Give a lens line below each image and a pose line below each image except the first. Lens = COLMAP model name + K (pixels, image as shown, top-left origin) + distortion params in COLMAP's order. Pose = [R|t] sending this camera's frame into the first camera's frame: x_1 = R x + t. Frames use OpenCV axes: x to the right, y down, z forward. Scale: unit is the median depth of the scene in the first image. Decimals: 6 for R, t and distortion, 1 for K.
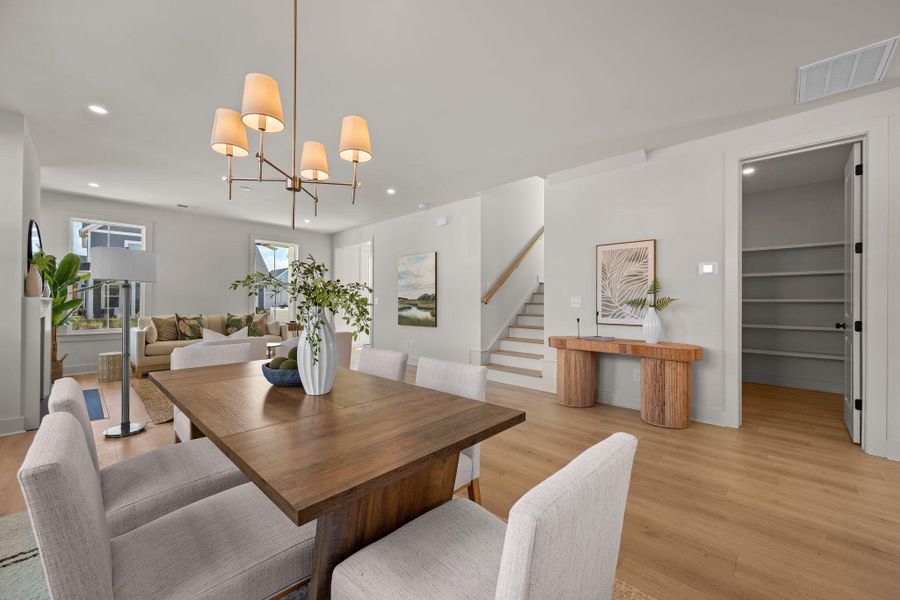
lens RADIAL K [[353.7, 0, 449.7], [0, 353.7, 298.9], [0, 0, 1]] dist [0.000187, -0.000854]
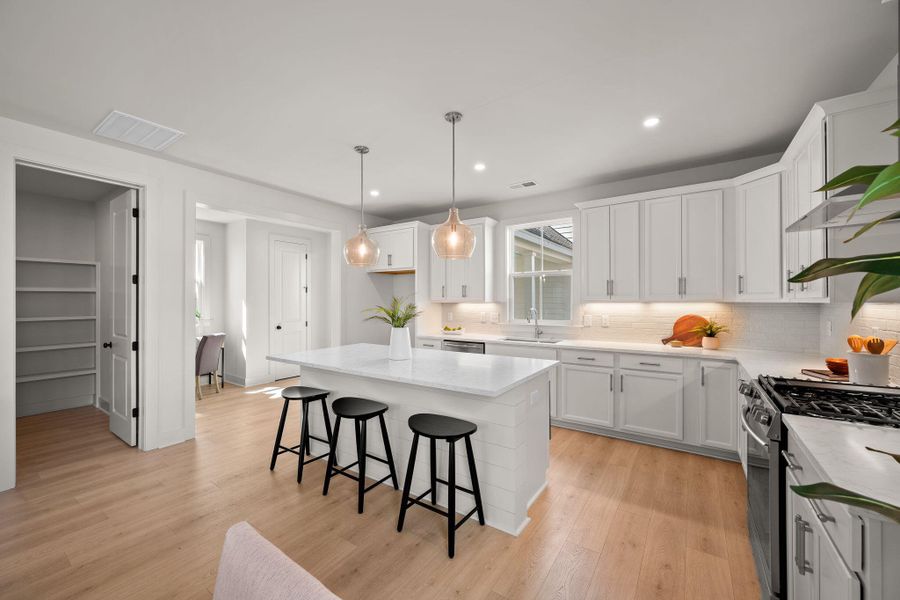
lens RADIAL K [[353.7, 0, 450.3], [0, 353.7, 301.4], [0, 0, 1]] dist [0.000187, -0.000854]
pose [[-0.169929, -0.002582, 0.985453, -0.155018], [-0.003562, 0.999992, 0.002006, -0.066816], [-0.985450, -0.003169, -0.169937, 0.143003]]
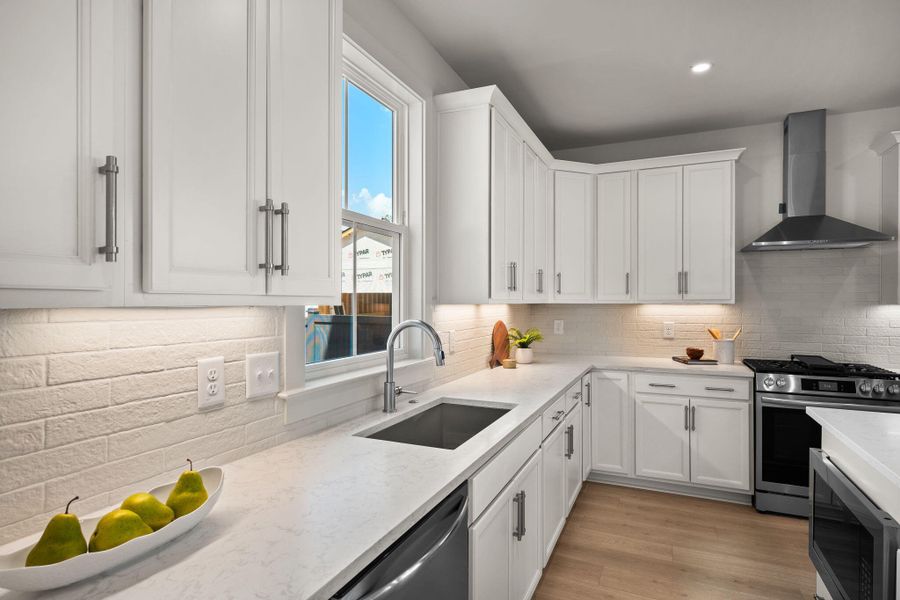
lens RADIAL K [[484.2, 0, 455.9], [0, 484.2, 298.1], [0, 0, 1]] dist [0.002621, 0.000057]
pose [[-0.933163, -0.006317, -0.359398, 0.945470], [0.000043, 0.999844, -0.017686, -0.059561], [0.359453, -0.016519, -0.933017, 0.180182]]
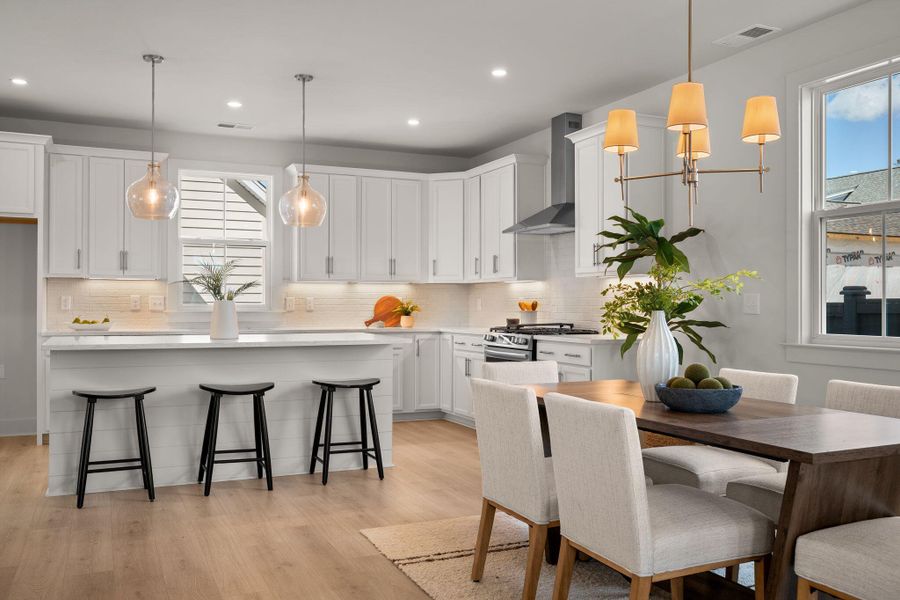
lens RADIAL K [[770.7, 0, 453.6], [0, 770.7, 298.9], [0, 0, 1]] dist [-0.001610, -0.004732]
pose [[-0.932292, -0.002449, 0.361698, -0.243132], [-0.007968, 0.999873, -0.013766, -0.003221], [-0.361619, -0.015716, -0.932194, 1.118457]]
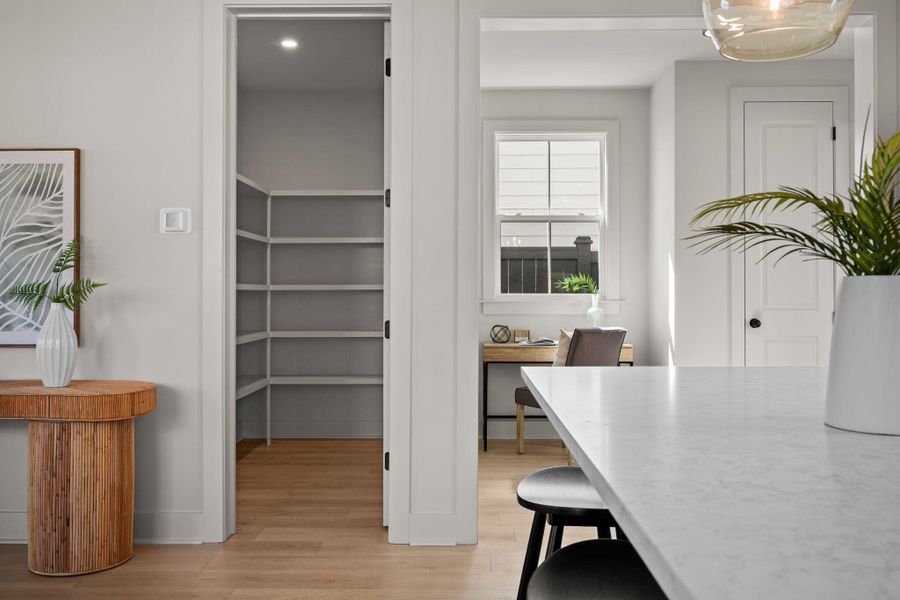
lens RADIAL K [[770.7, 0, 449.7], [0, 770.7, 291.7], [0, 0, 1]] dist [-0.001610, -0.004732]
pose [[0.732412, -0.004381, 0.680848, 0.300985], [-0.000569, 0.999975, 0.007046, 0.003271], [-0.680862, -0.005547, 0.732391, -0.019904]]
